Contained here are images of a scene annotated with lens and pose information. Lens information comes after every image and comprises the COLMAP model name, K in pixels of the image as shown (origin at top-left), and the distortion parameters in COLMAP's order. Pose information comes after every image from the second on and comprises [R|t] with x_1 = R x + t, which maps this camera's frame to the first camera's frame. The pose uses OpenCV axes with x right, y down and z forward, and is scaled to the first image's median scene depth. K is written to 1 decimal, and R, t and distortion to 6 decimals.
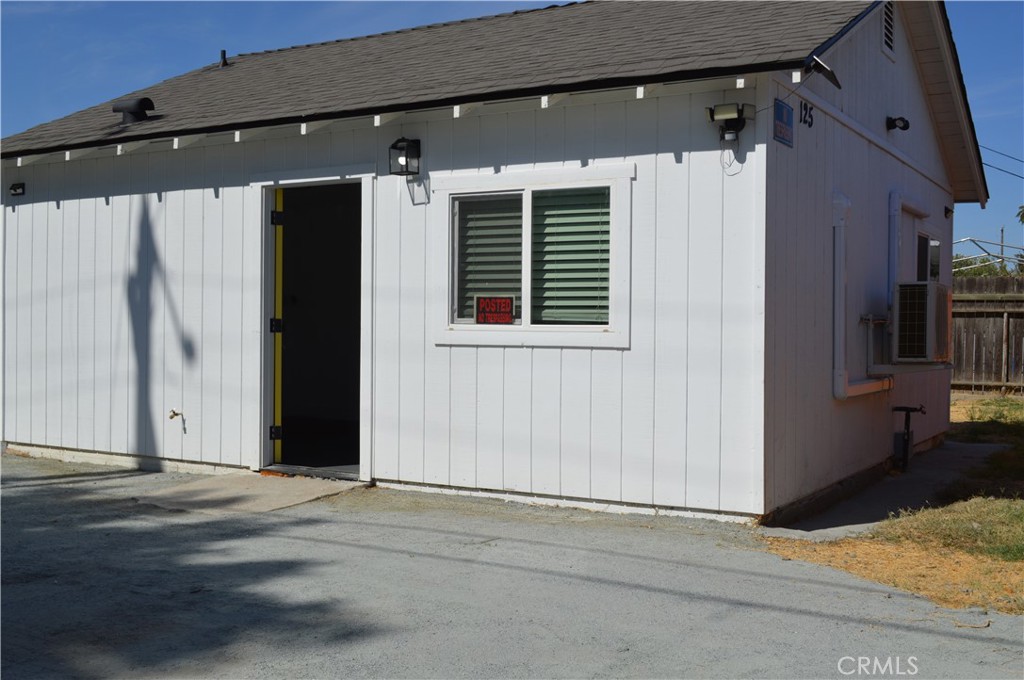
lens RADIAL K [[1118.6, 0, 512.0], [0, 1118.6, 340.0], [0, 0, 1]] dist [-0.058677, -0.014044]
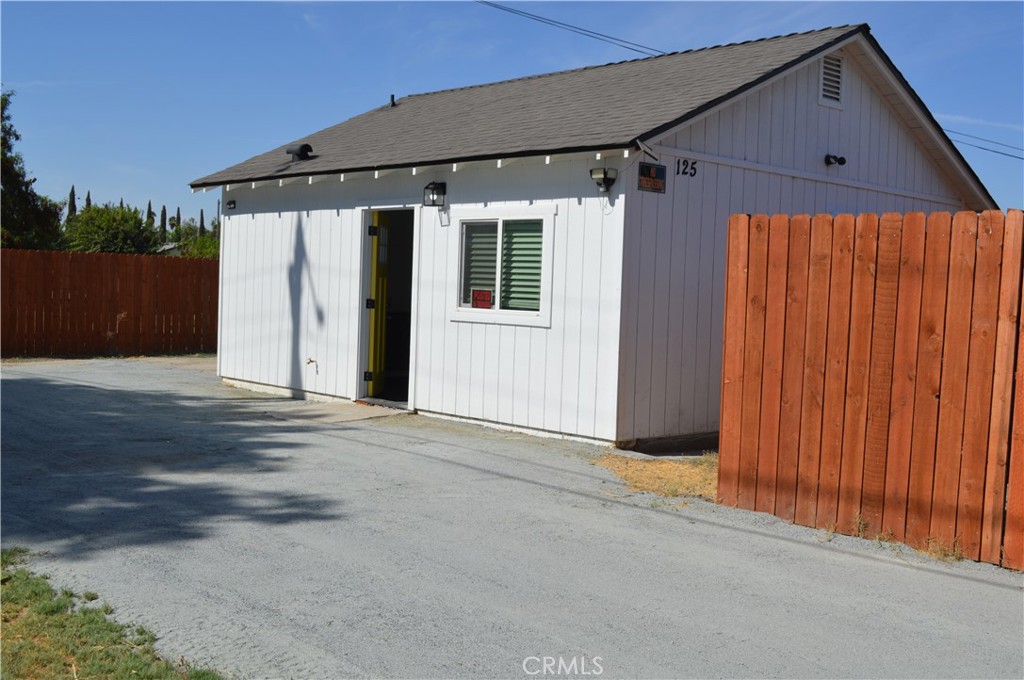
lens RADIAL K [[1118.6, 0, 512.0], [0, 1118.6, 340.0], [0, 0, 1]] dist [-0.058677, -0.014044]
pose [[0.958875, 0.038888, -0.281154, 0.435839], [-0.031642, 0.999041, 0.030267, -0.017740], [0.282061, -0.020126, 0.959185, -0.414988]]
